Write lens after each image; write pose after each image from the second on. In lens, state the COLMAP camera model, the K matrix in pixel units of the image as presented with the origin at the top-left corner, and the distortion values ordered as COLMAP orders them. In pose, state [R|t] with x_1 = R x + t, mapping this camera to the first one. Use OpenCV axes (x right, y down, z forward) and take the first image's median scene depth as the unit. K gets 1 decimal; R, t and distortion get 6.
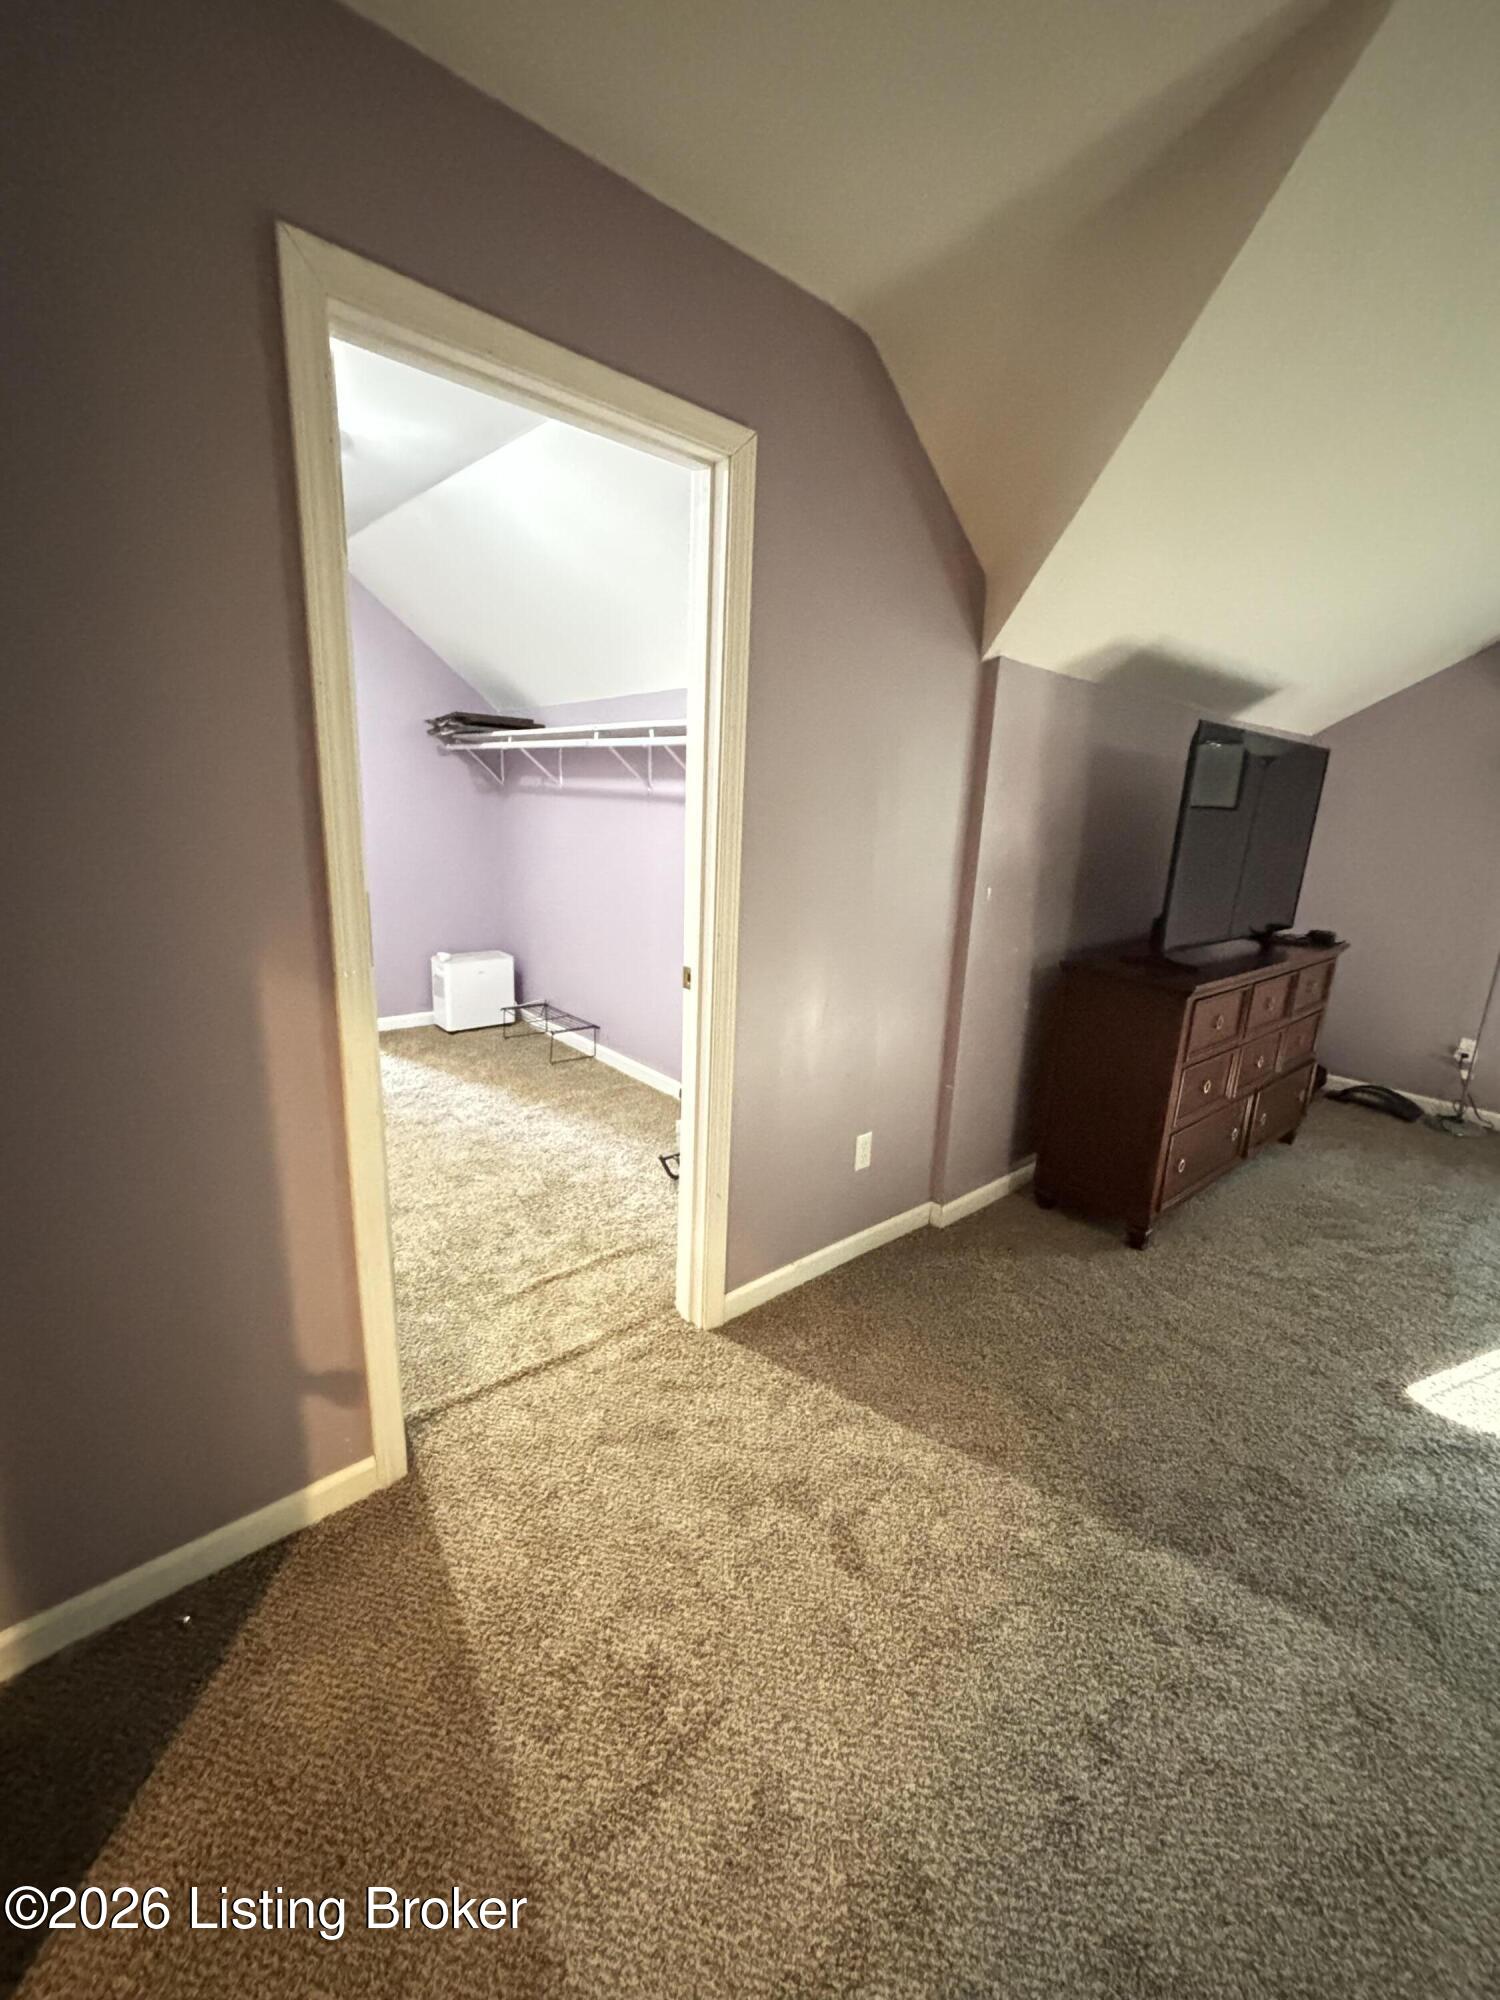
lens RADIAL K [[801.0, 0, 745.5], [0, 801.0, 987.9], [0, 0, 1]] dist [0.000084, 0.000028]
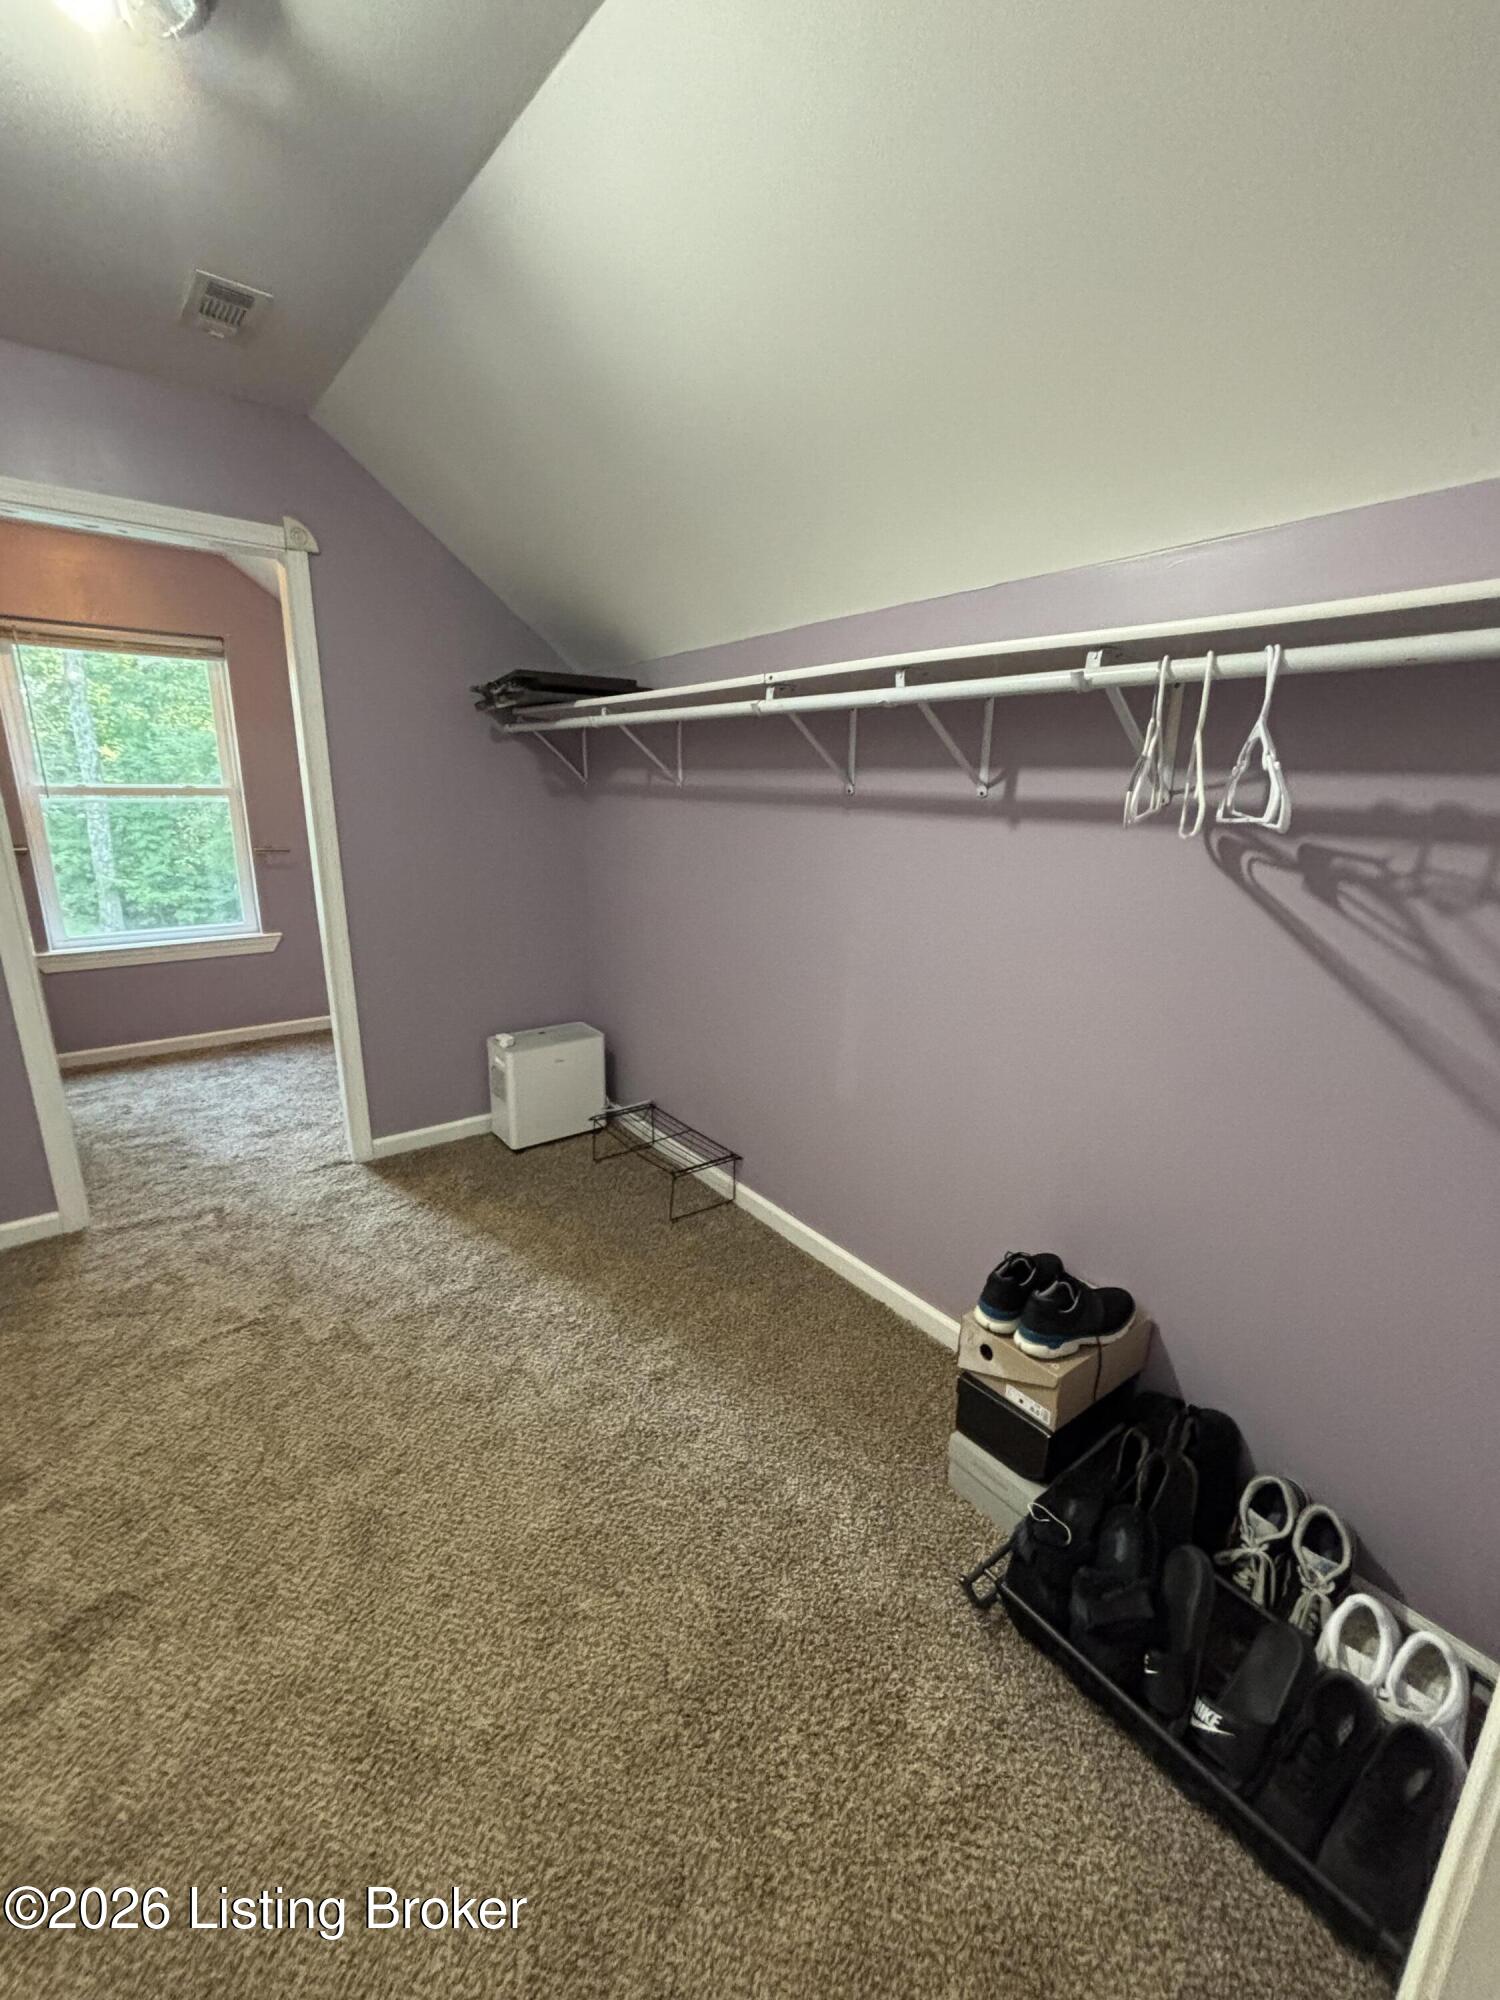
lens RADIAL K [[814.3, 0, 749.4], [0, 814.3, 996.3], [0, 0, 1]] dist [-0.019160, -0.000040]
pose [[0.997588, -0.007595, -0.068998, -0.133359], [0.009191, 0.999697, 0.022843, -0.098171], [0.068804, -0.023422, 0.997355, 0.359228]]
